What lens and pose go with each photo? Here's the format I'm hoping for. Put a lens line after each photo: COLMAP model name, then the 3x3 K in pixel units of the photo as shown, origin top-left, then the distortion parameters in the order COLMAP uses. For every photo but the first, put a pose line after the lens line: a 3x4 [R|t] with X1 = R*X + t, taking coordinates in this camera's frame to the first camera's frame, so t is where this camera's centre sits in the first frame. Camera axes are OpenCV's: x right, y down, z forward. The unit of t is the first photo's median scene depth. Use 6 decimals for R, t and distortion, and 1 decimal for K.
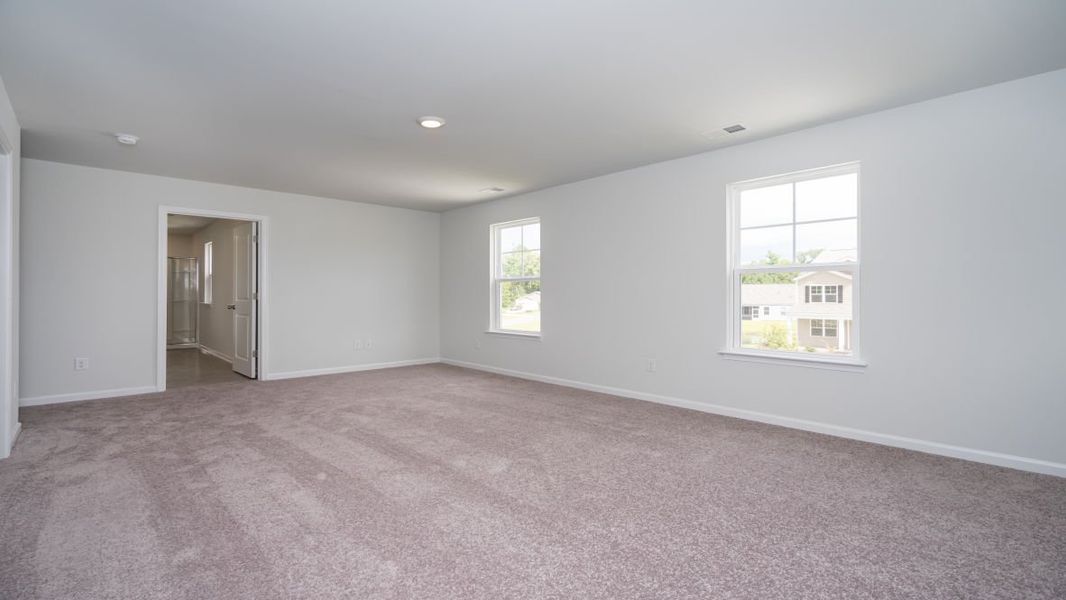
lens RADIAL K [[482.9, 0, 533.0], [0, 482.9, 300.0], [0, 0, 1]] dist [-0.001145, 0.000471]
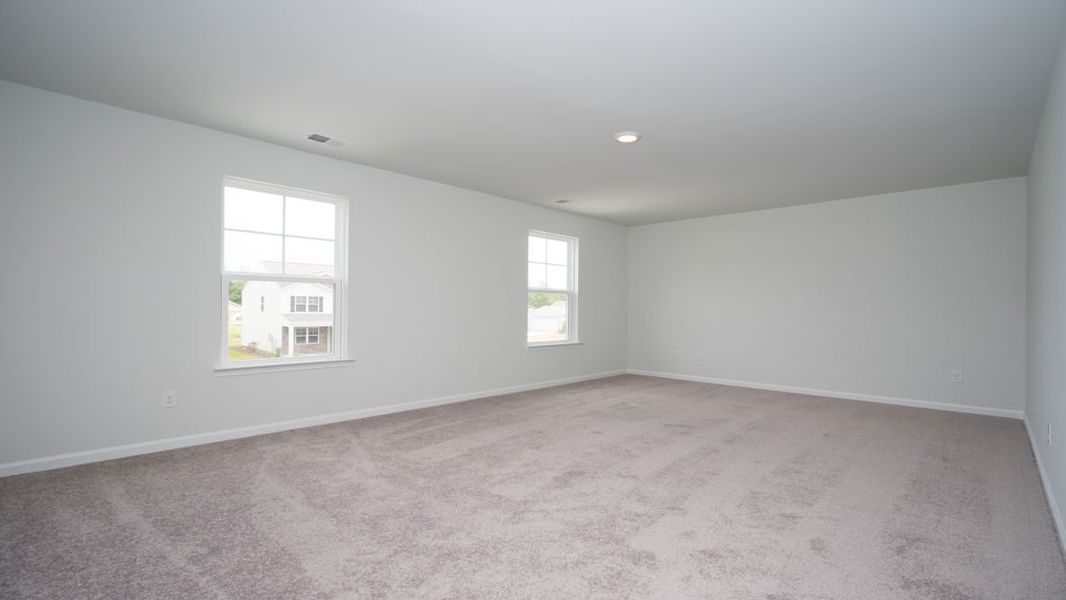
lens RADIAL K [[482.9, 0, 533.0], [0, 482.9, 300.0], [0, 0, 1]] dist [-0.001145, 0.000471]
pose [[-0.039799, 0.024376, 0.998910, -0.532474], [-0.003121, 0.999694, -0.024519, 0.004650], [-0.999203, -0.004093, -0.039711, 0.529120]]
